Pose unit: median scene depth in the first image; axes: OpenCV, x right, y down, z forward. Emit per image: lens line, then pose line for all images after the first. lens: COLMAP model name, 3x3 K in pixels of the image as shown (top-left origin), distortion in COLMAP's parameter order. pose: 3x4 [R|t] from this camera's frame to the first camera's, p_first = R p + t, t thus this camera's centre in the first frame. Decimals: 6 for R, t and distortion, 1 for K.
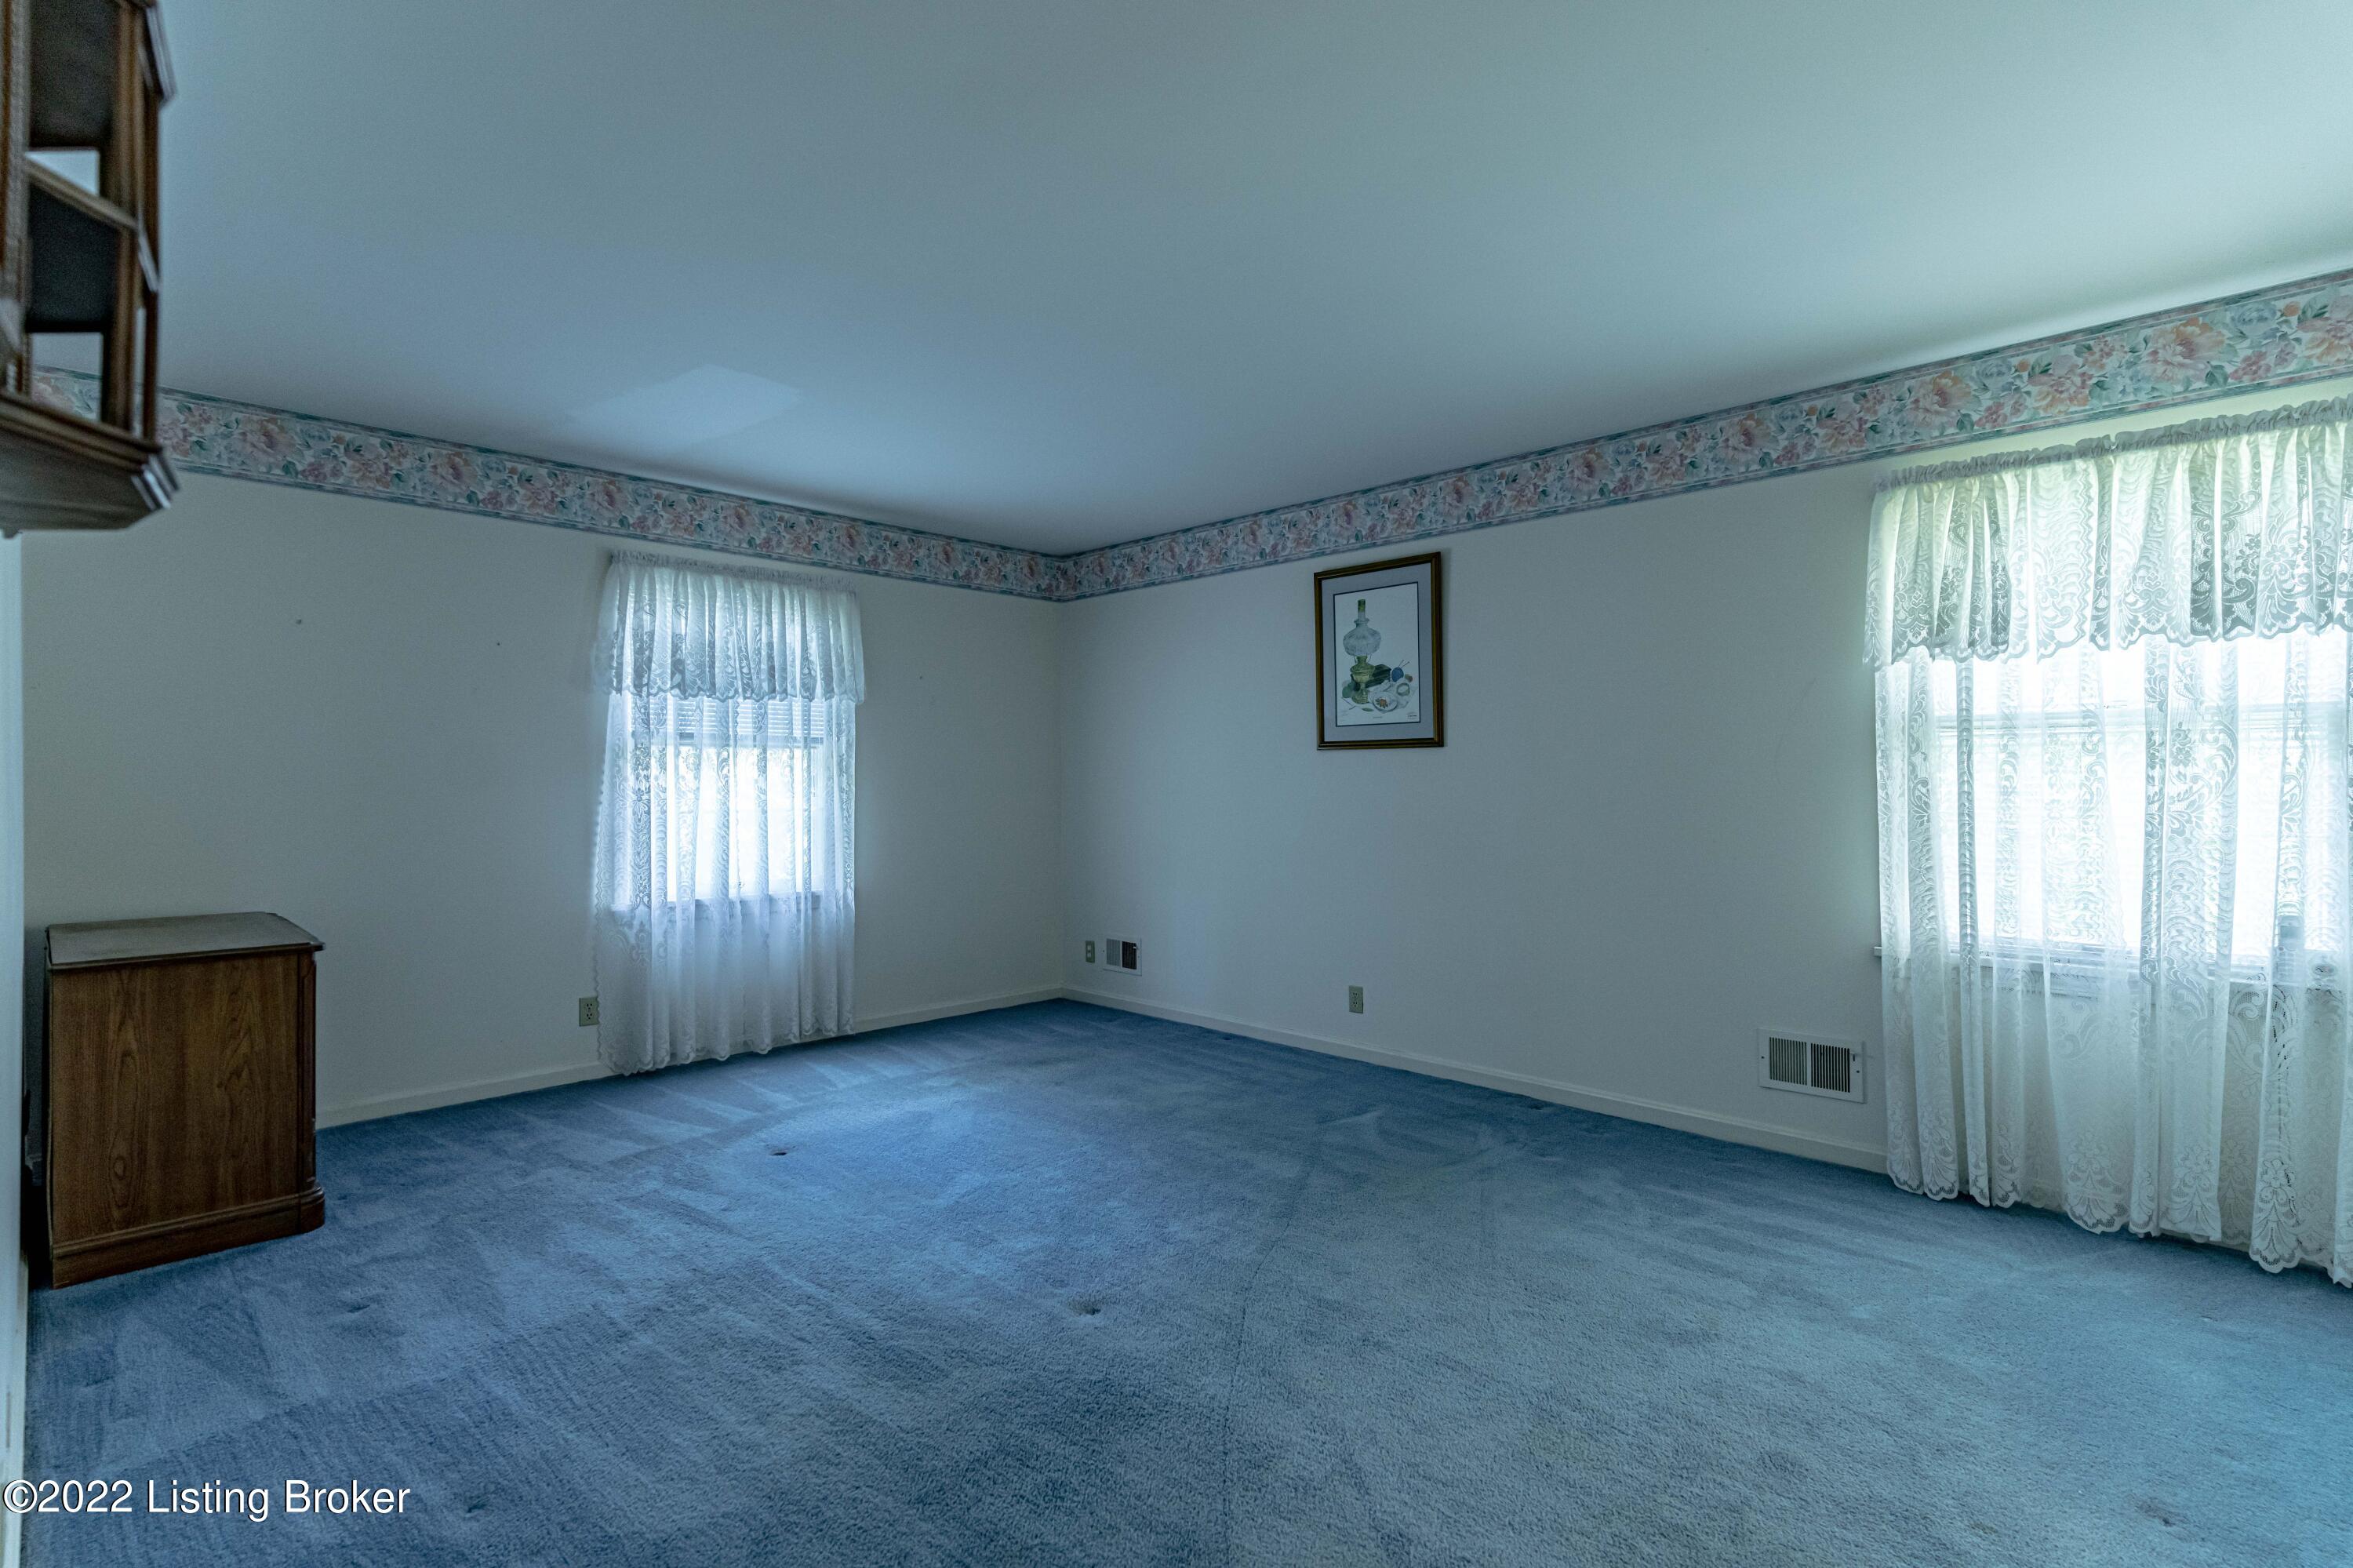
lens RADIAL K [[1123.6, 0, 1166.6], [0, 1123.6, 787.1], [0, 0, 1]] dist [-0.000448, 0.000254]
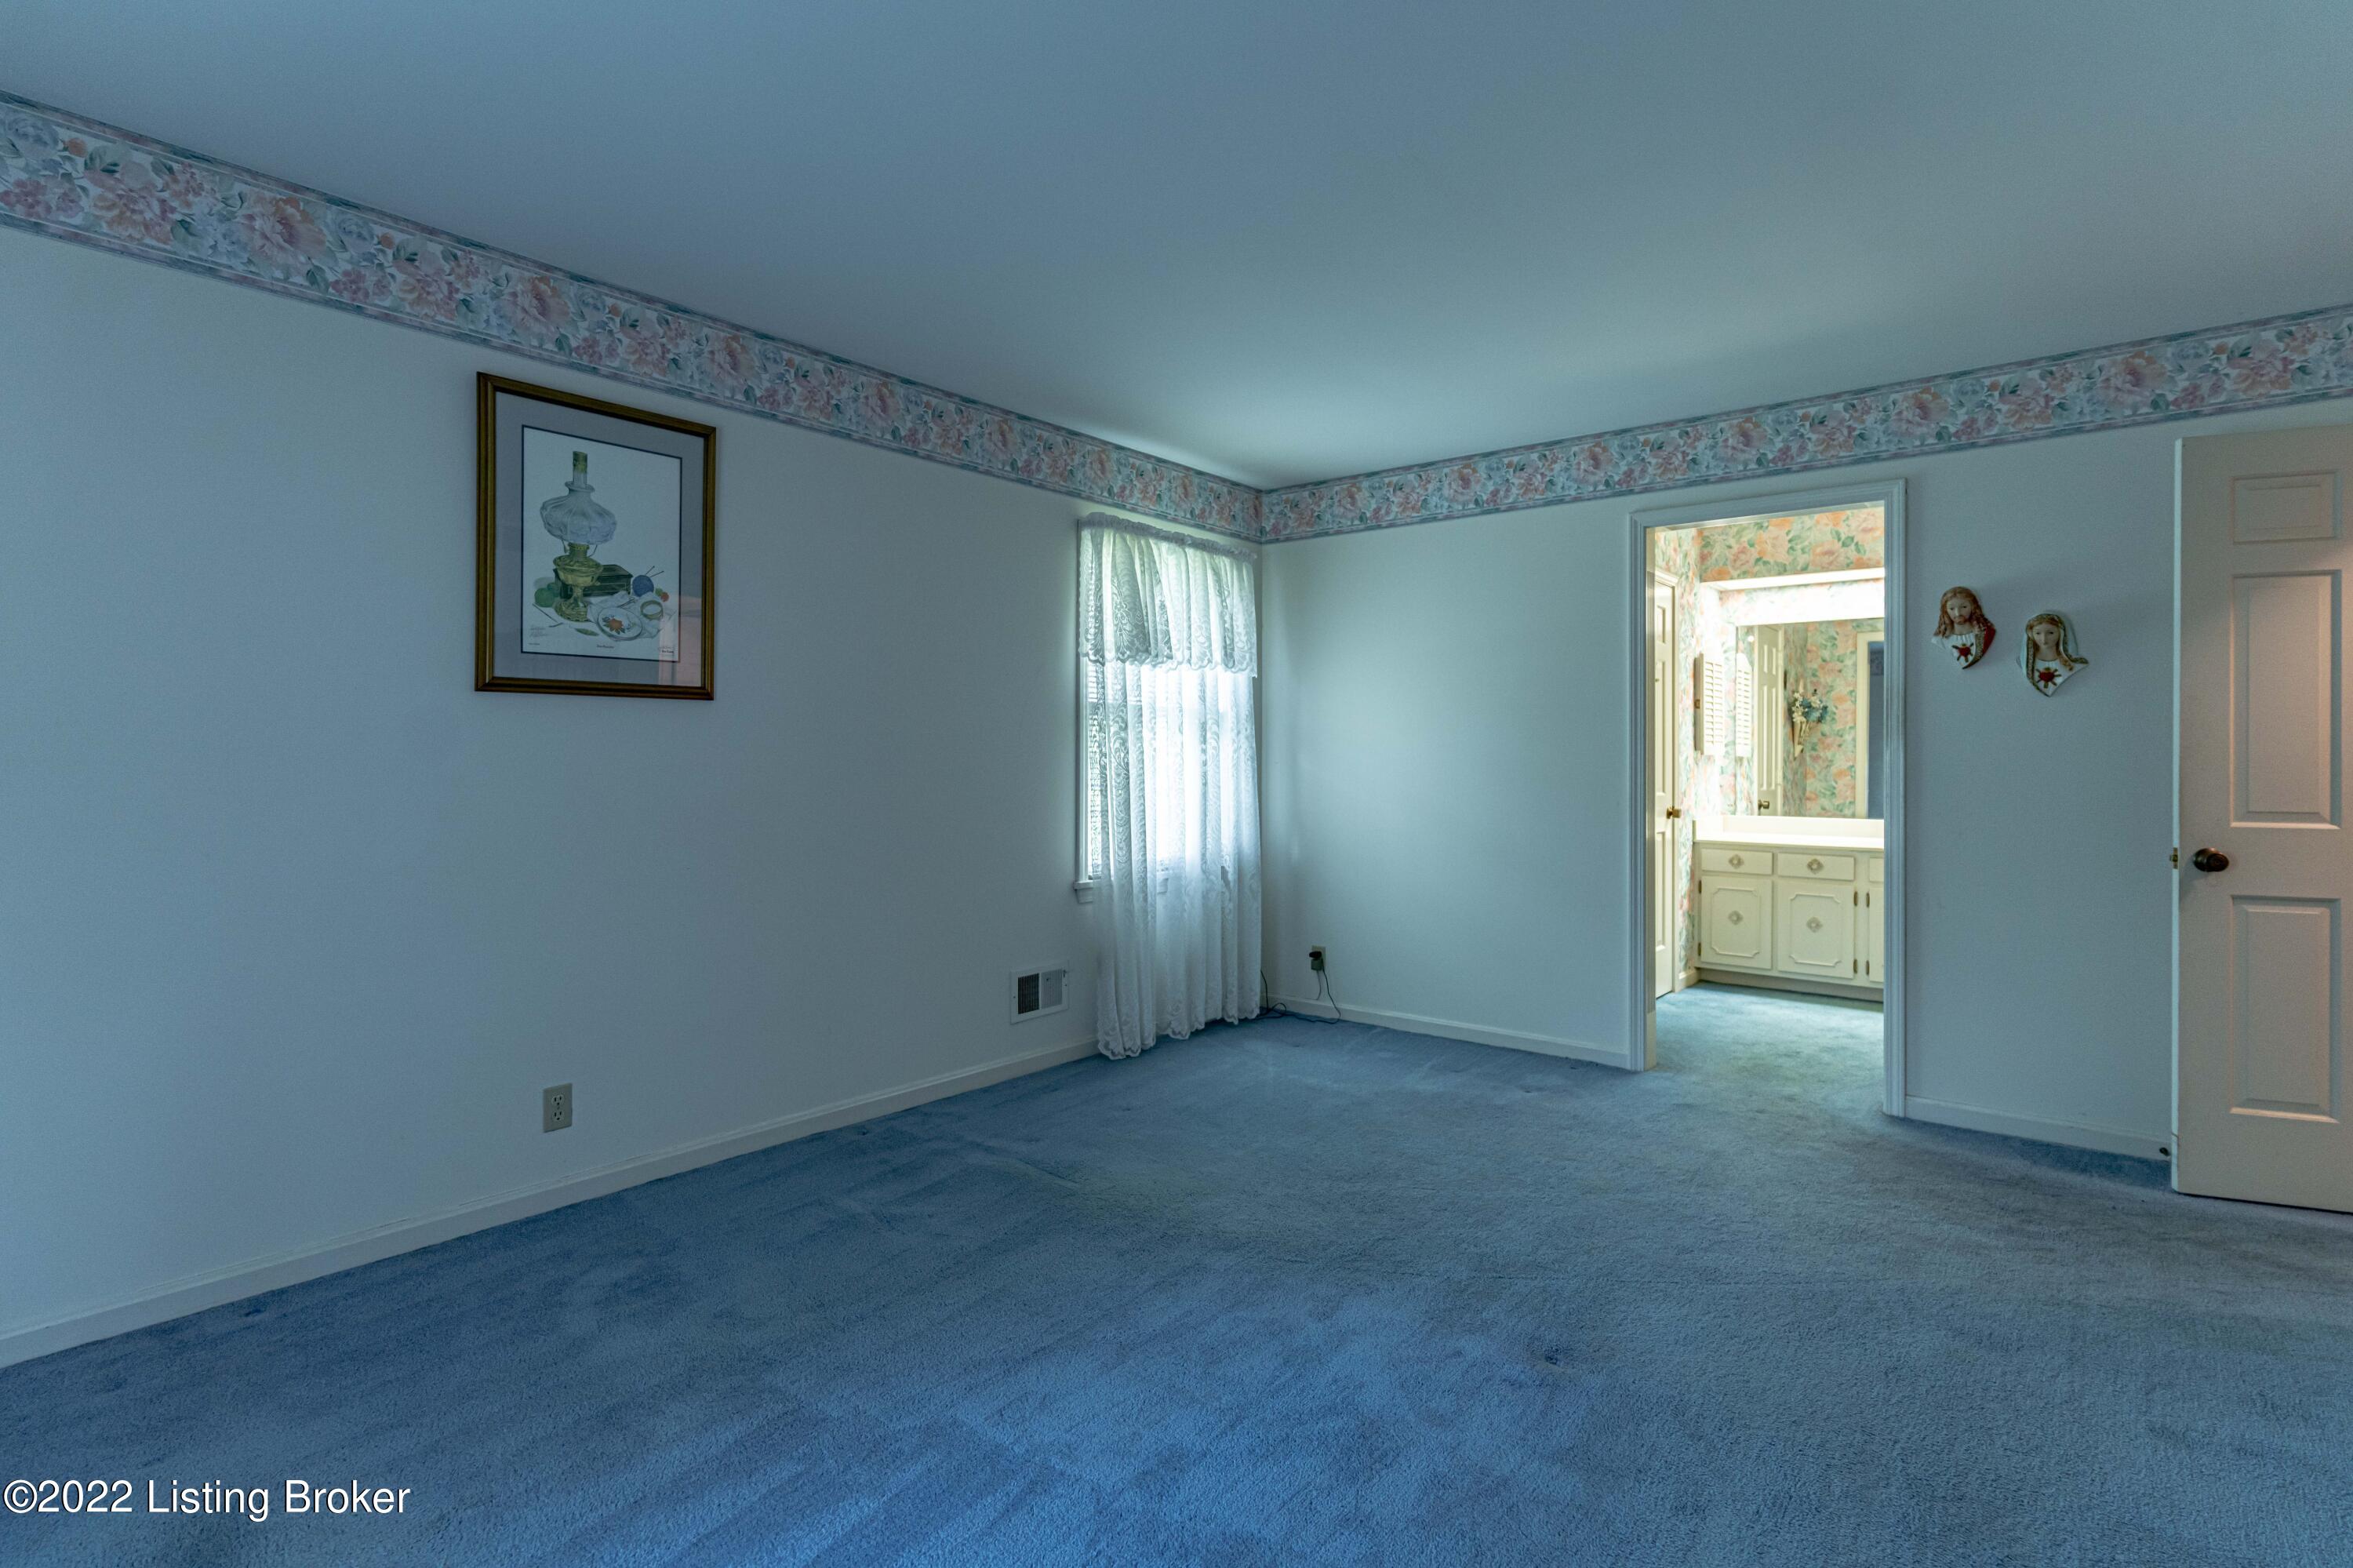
lens RADIAL K [[1150.6, 0, 1178.0], [0, 1150.6, 754.4], [0, 0, 1]] dist [-0.000860, -0.000001]
pose [[-0.101035, 0.000781, 0.994883, -0.499525], [0.000976, 0.999999, -0.000686, -0.000430], [-0.994882, 0.000902, -0.101036, 0.757759]]
